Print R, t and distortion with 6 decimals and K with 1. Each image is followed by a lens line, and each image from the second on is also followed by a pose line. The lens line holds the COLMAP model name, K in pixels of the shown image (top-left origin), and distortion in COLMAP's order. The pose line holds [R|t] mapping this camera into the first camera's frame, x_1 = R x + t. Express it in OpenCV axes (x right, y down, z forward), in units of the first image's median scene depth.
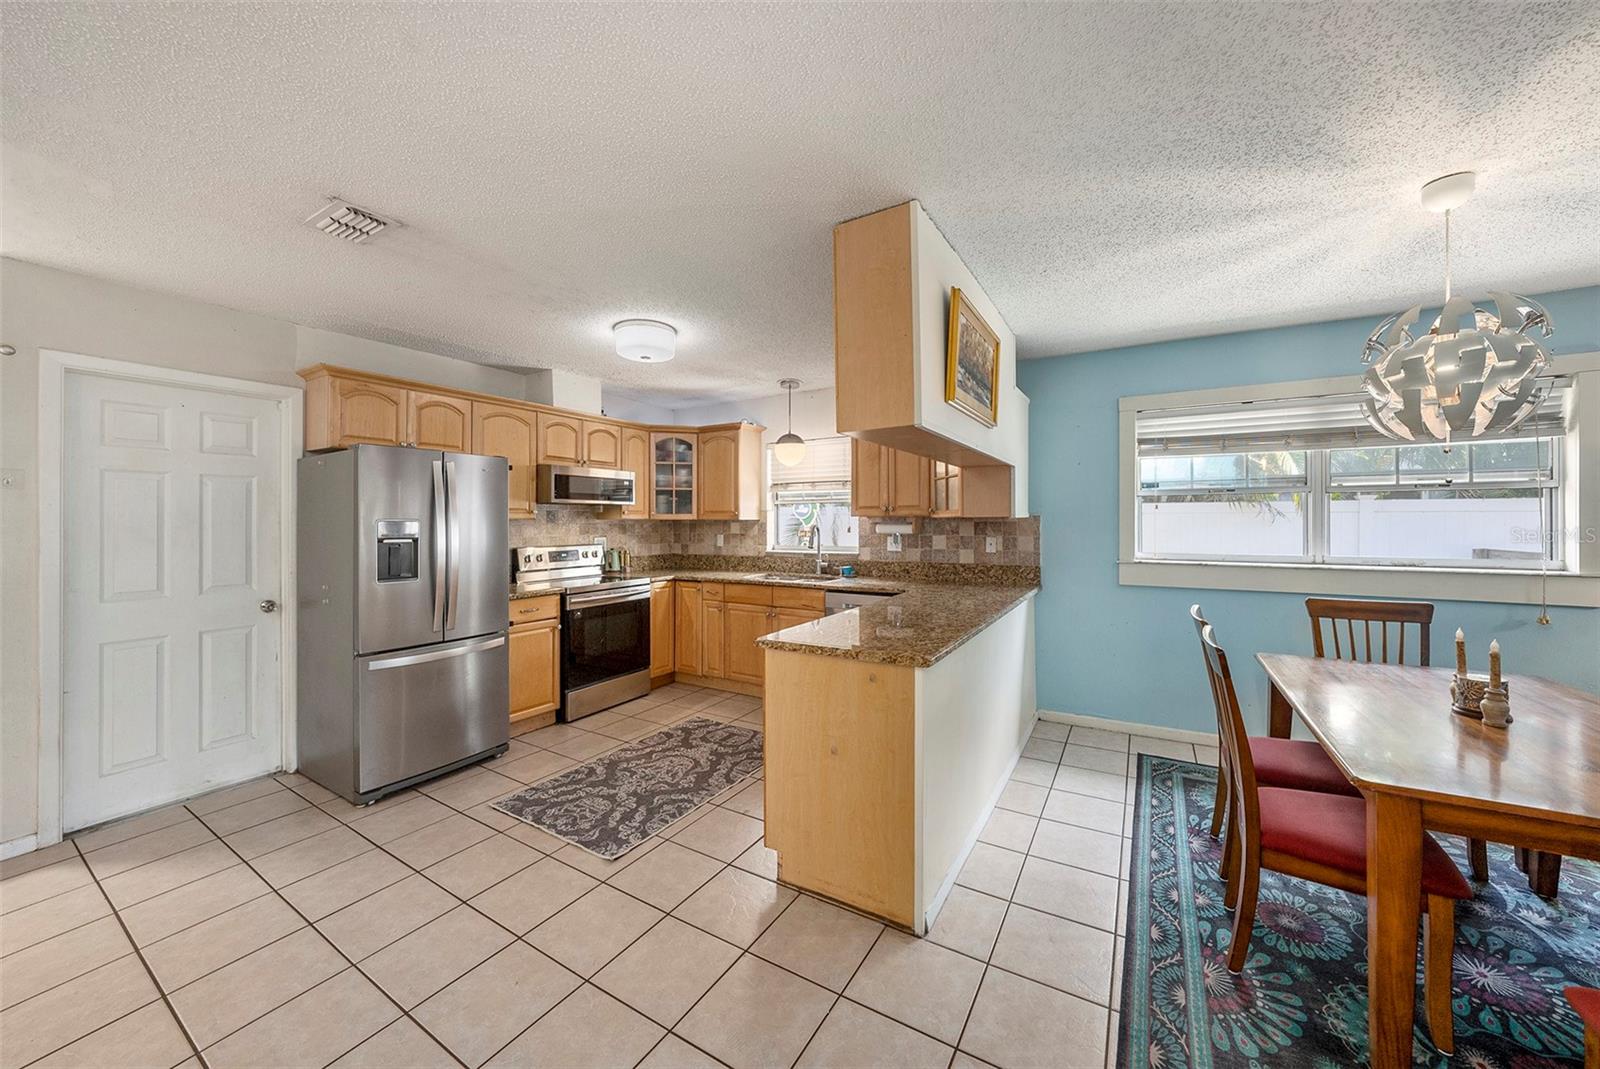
lens RADIAL K [[564.2, 0, 809.8], [0, 564.2, 533.1], [0, 0, 1]] dist [-0.023206, 0.004740]
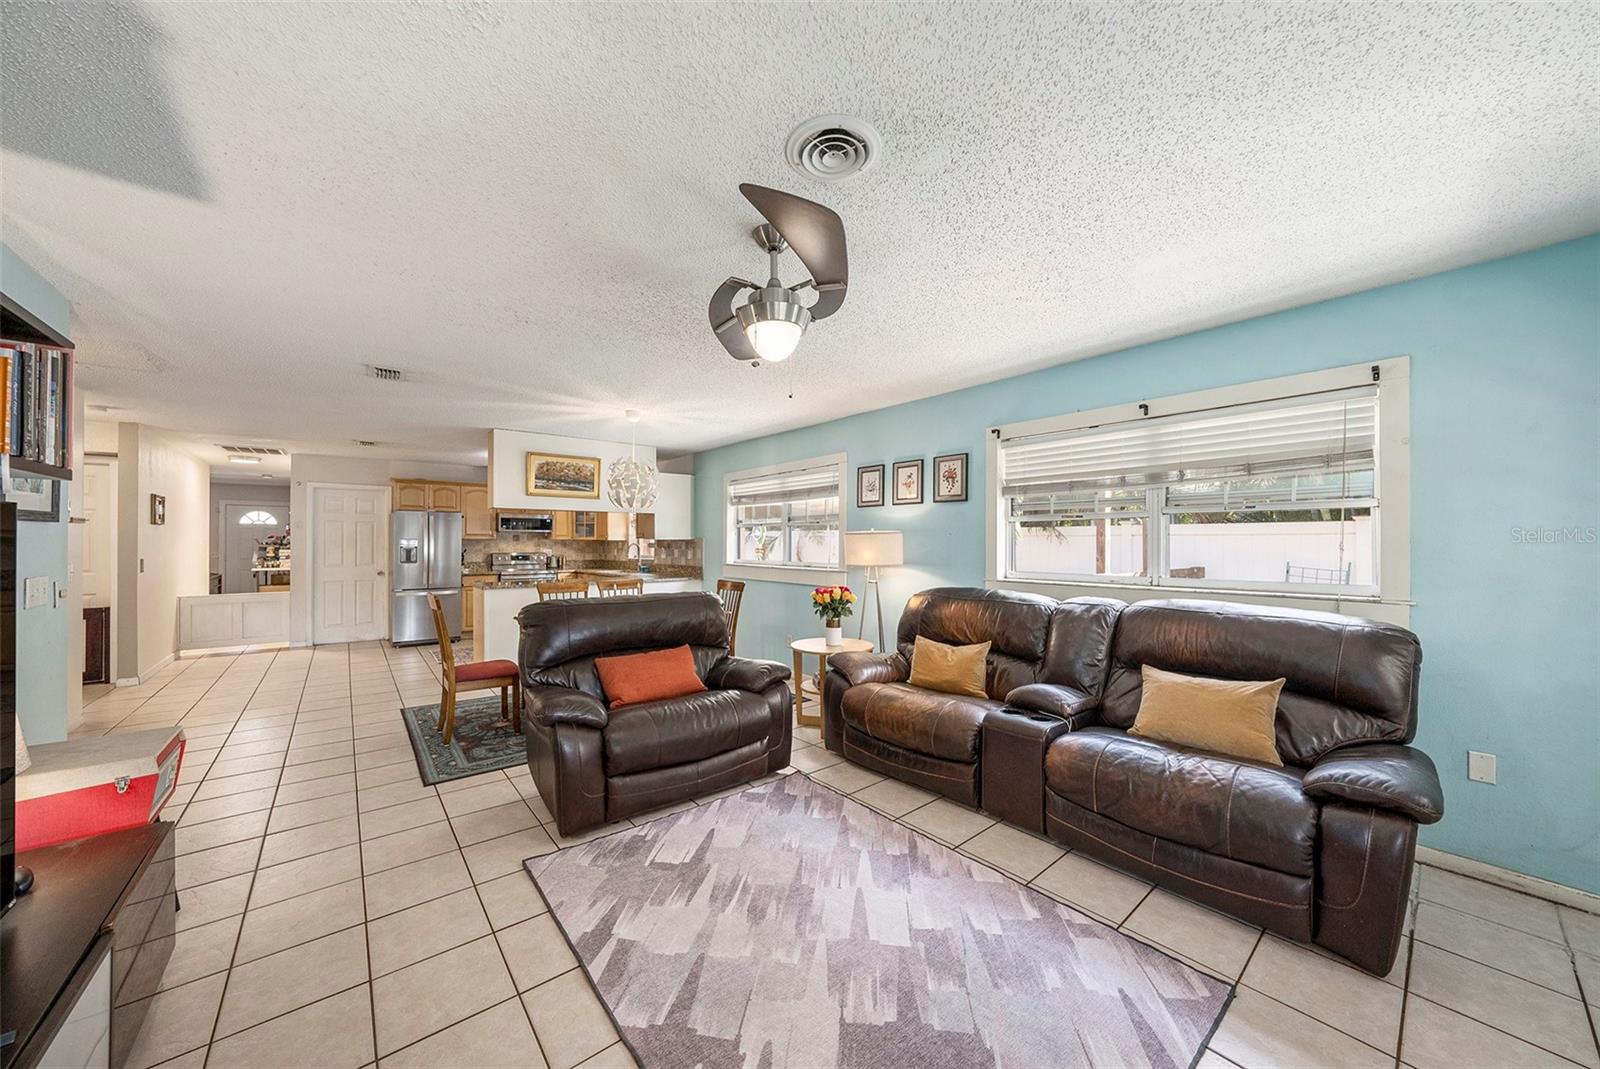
lens RADIAL K [[564.2, 0, 798.6], [0, 564.2, 541.3], [0, 0, 1]] dist [-0.023206, 0.004740]
pose [[0.936789, 0.007615, -0.349812, 1.576802], [-0.015653, 0.999674, -0.020155, 0.011149], [0.349544, 0.024357, 0.936603, -0.673499]]
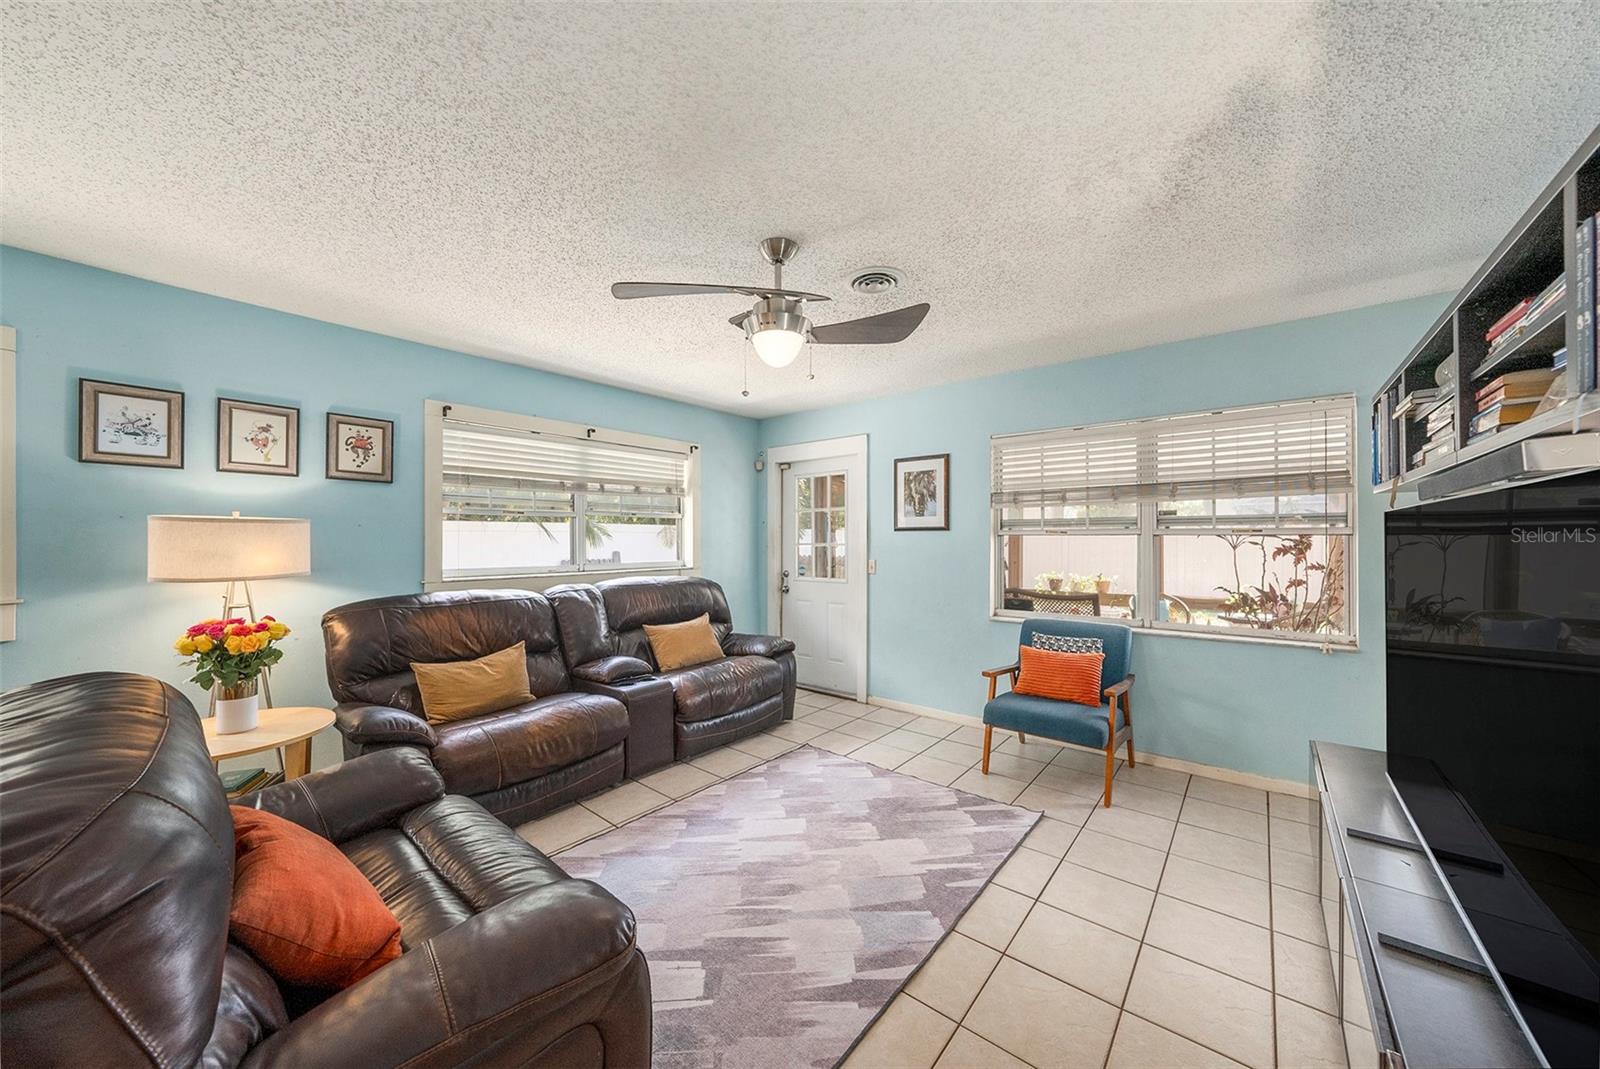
lens RADIAL K [[564.2, 0, 804.2], [0, 564.2, 540.9], [0, 0, 1]] dist [-0.023206, 0.004740]
pose [[0.164585, 0.003906, 0.986355, 0.664575], [0.018121, 0.999811, -0.006983, 0.009127], [-0.986196, 0.019023, 0.164483, -0.228690]]
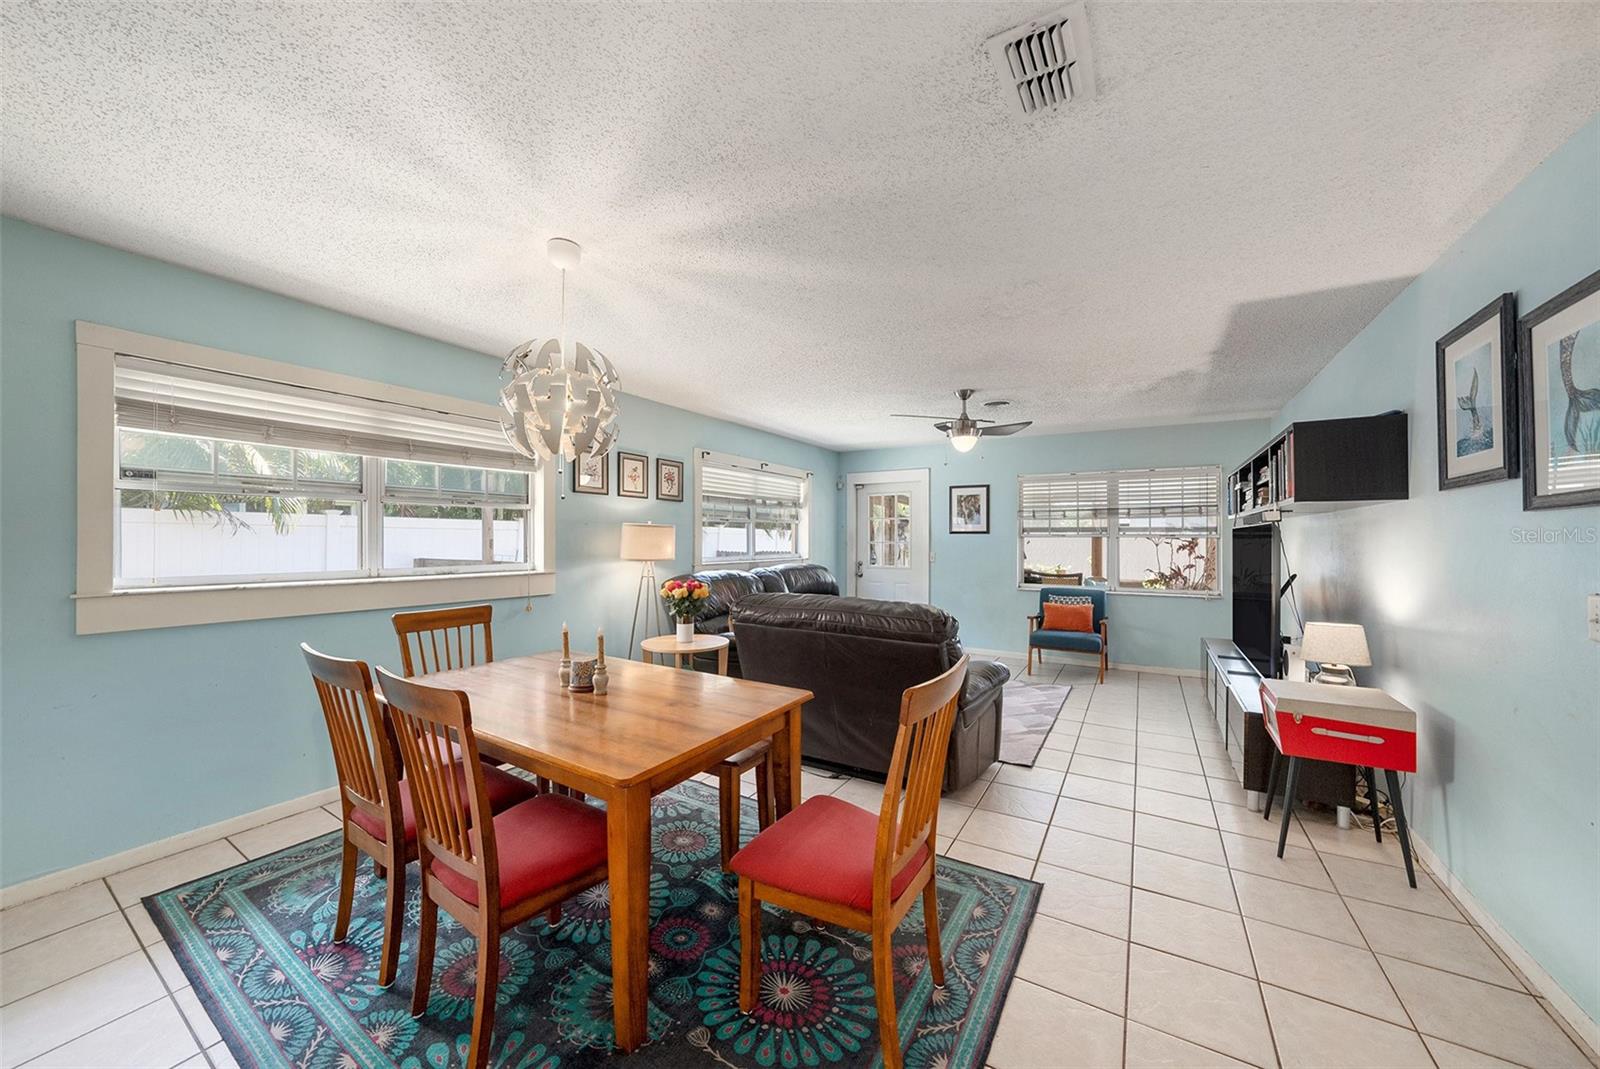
lens RADIAL K [[564.2, 0, 807.5], [0, 564.2, 538.7], [0, 0, 1]] dist [-0.023206, 0.004740]
pose [[0.017735, 0.008218, 0.999809, -0.016587], [0.013890, 0.999868, -0.008465, 0.007288], [-0.999746, 0.014038, 0.017618, 0.258683]]
